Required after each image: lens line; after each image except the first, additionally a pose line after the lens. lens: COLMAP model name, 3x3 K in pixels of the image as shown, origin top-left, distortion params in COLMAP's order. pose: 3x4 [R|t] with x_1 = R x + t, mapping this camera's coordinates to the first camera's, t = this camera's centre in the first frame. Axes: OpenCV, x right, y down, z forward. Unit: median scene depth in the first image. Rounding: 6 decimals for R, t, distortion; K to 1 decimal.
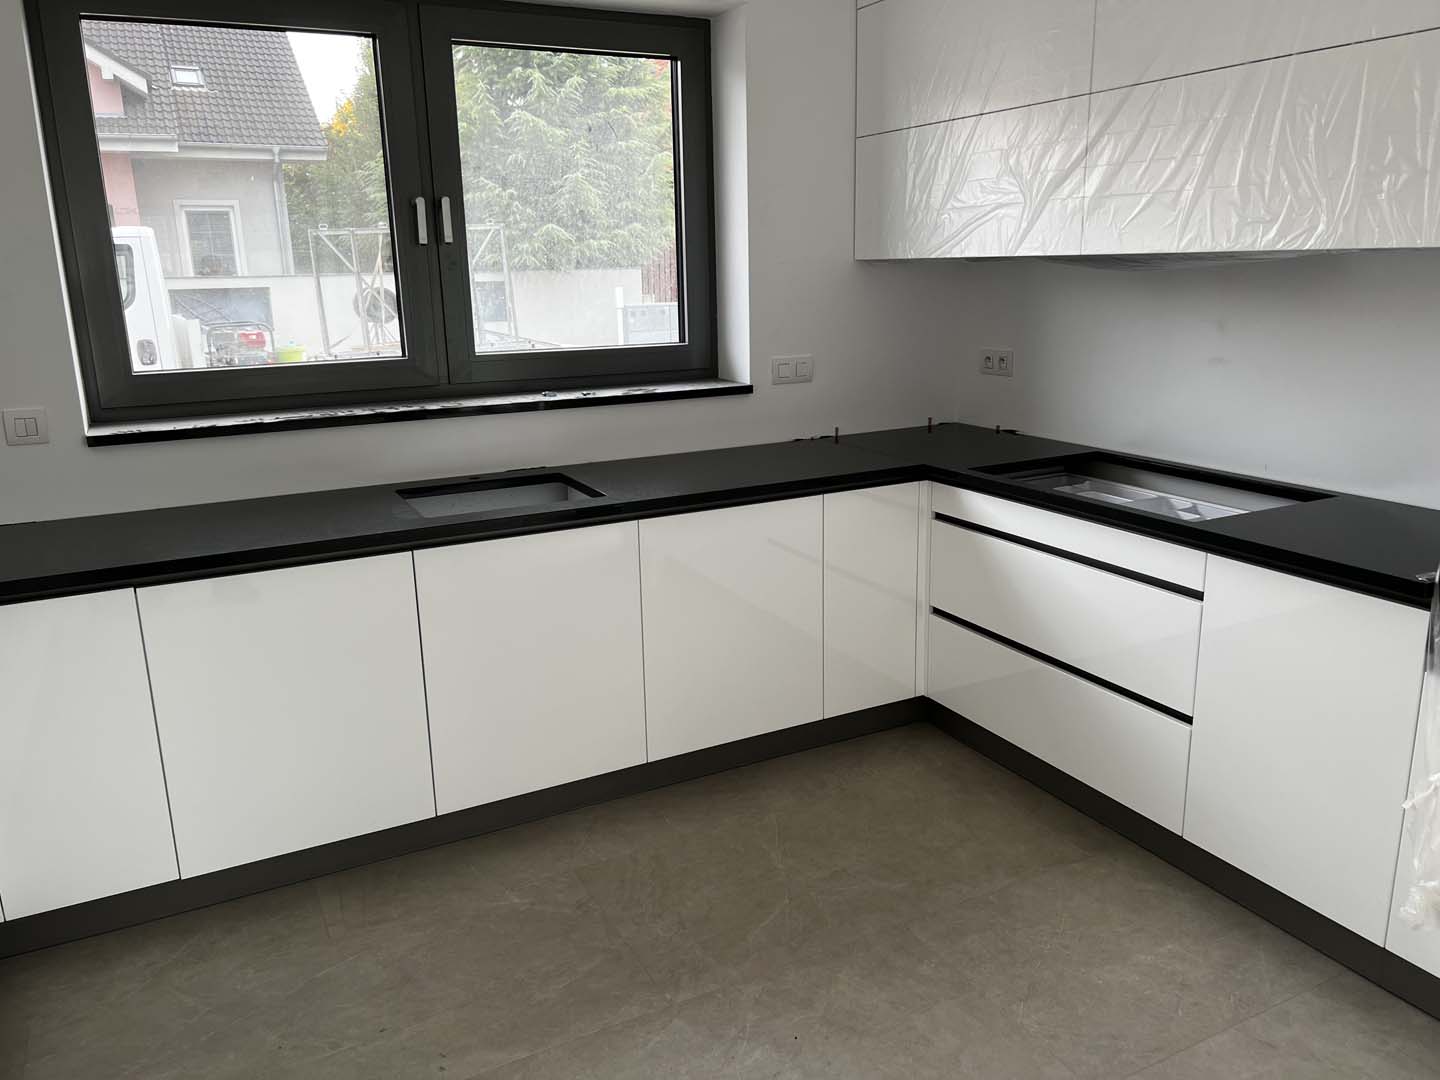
lens RADIAL K [[1077.4, 0, 709.2], [0, 1077.4, 534.0], [0, 0, 1]] dist [0.065640, -0.077363]
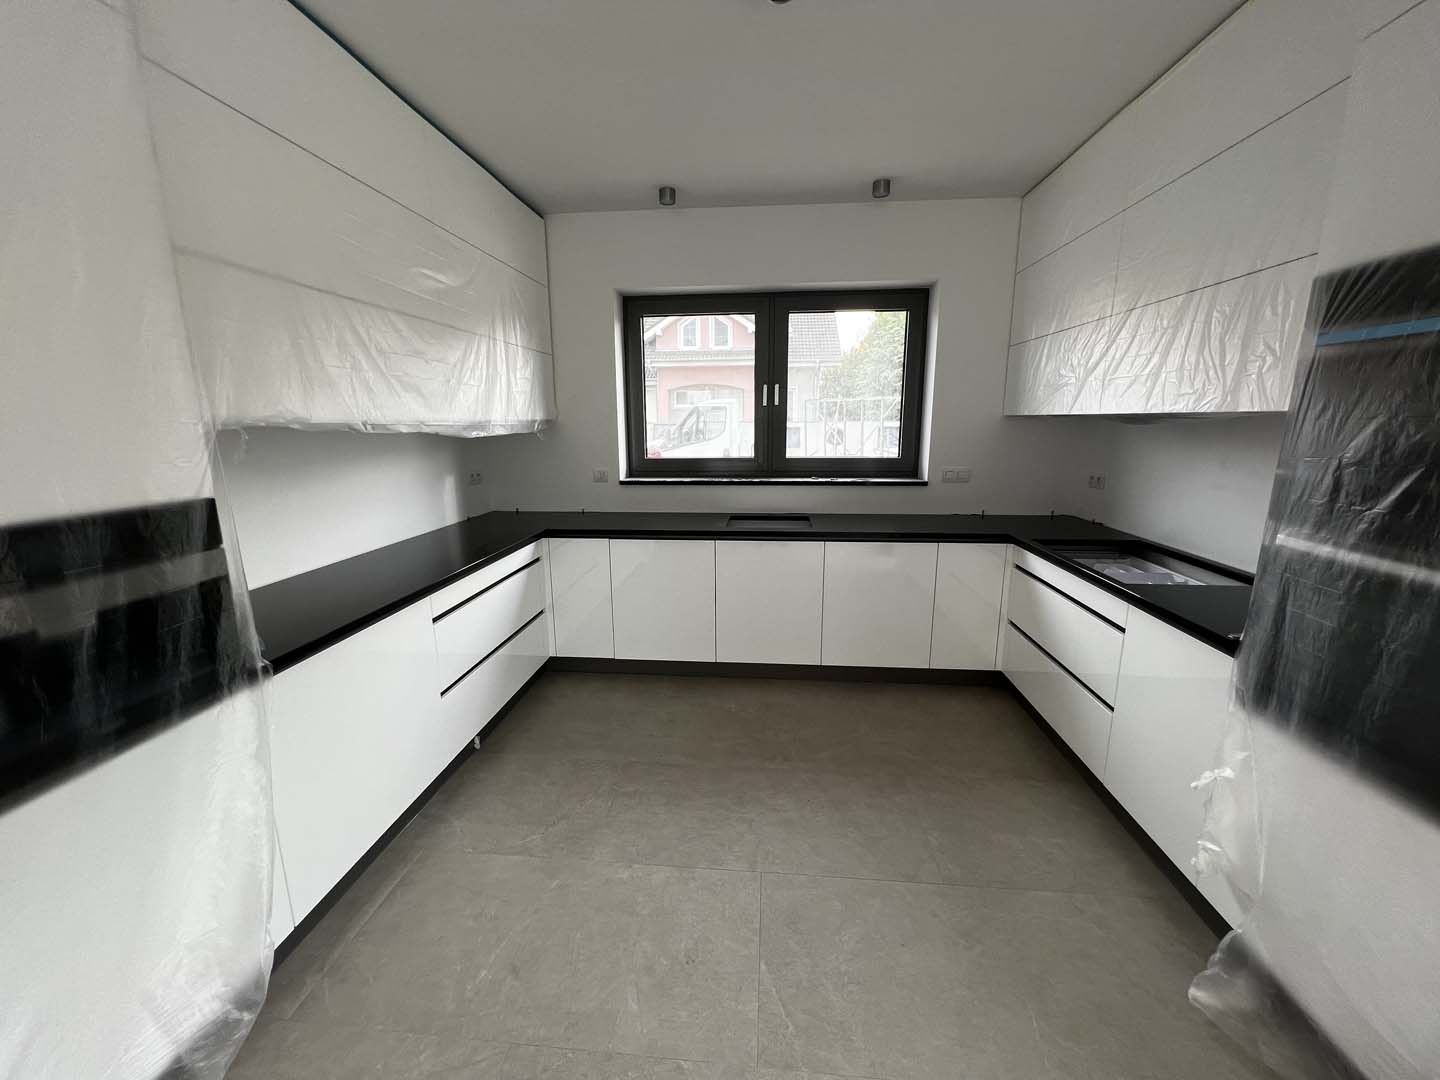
lens RADIAL K [[574.8, 0, 712.6], [0, 574.8, 536.0], [0, 0, 1]] dist [0.000714, 0.000037]
pose [[0.843352, 0.123106, -0.523070, 0.275110], [-0.143343, 0.989671, 0.001809, 0.003996], [0.517890, 0.073453, 0.852288, -0.015345]]
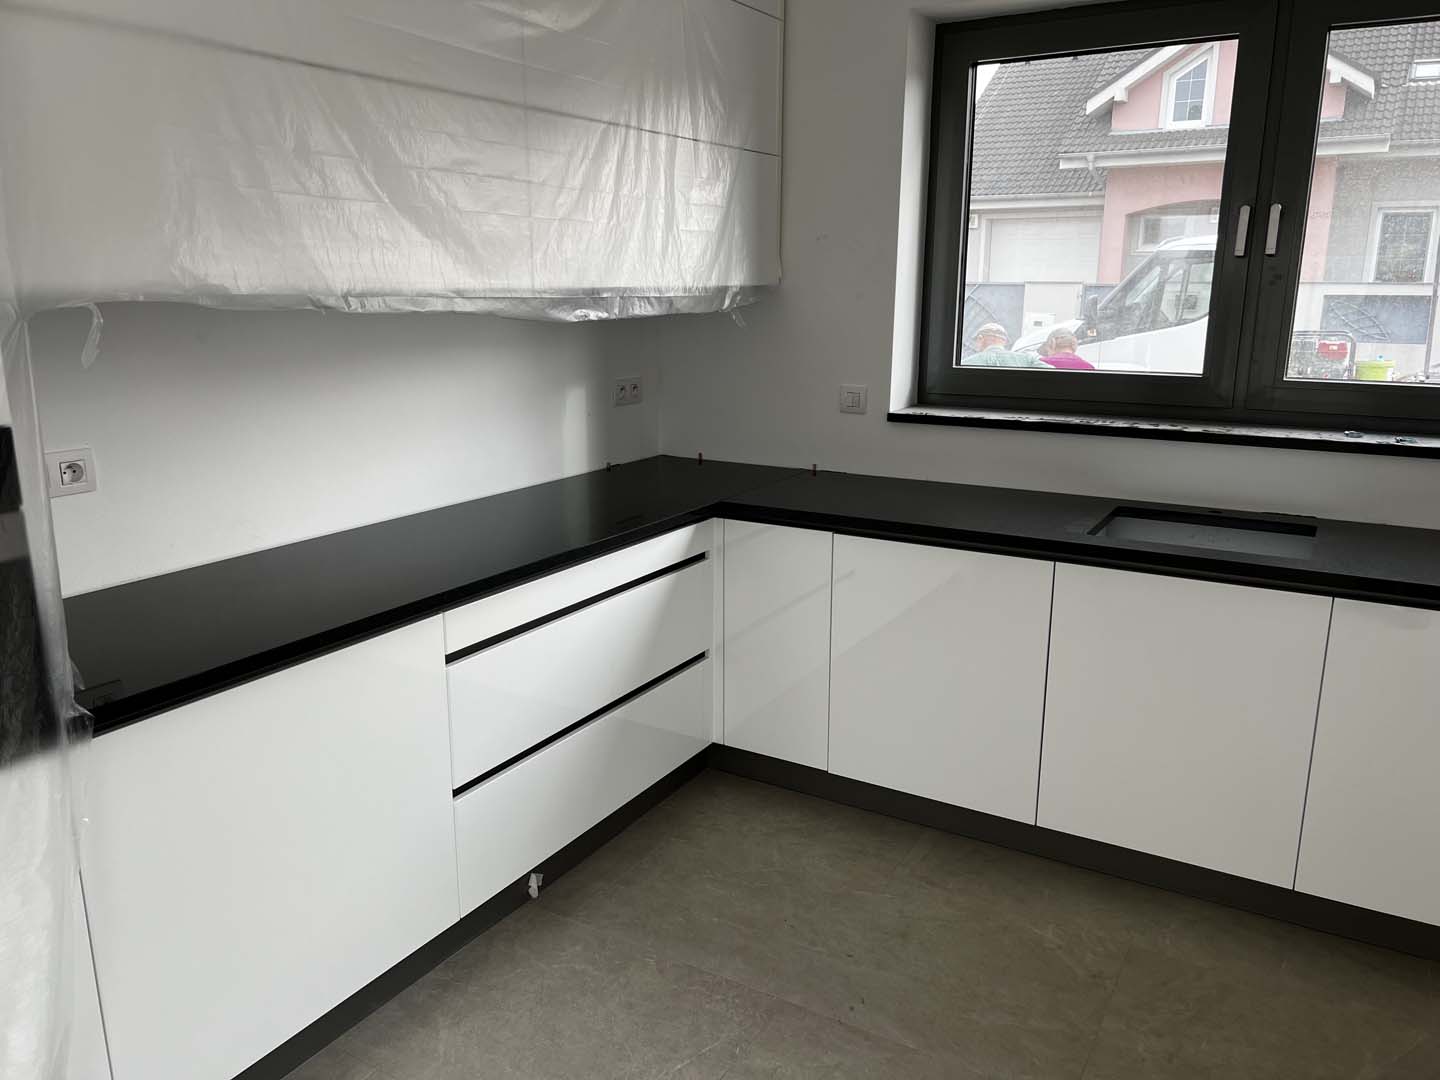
lens RADIAL K [[1077.4, 0, 709.2], [0, 1077.4, 534.0], [0, 0, 1]] dist [0.065640, -0.077363]
pose [[0.534633, 0.217795, -0.816537, 0.298345], [-0.219805, 0.968802, 0.114489, -0.043105], [0.815998, 0.118270, 0.565826, 0.129397]]
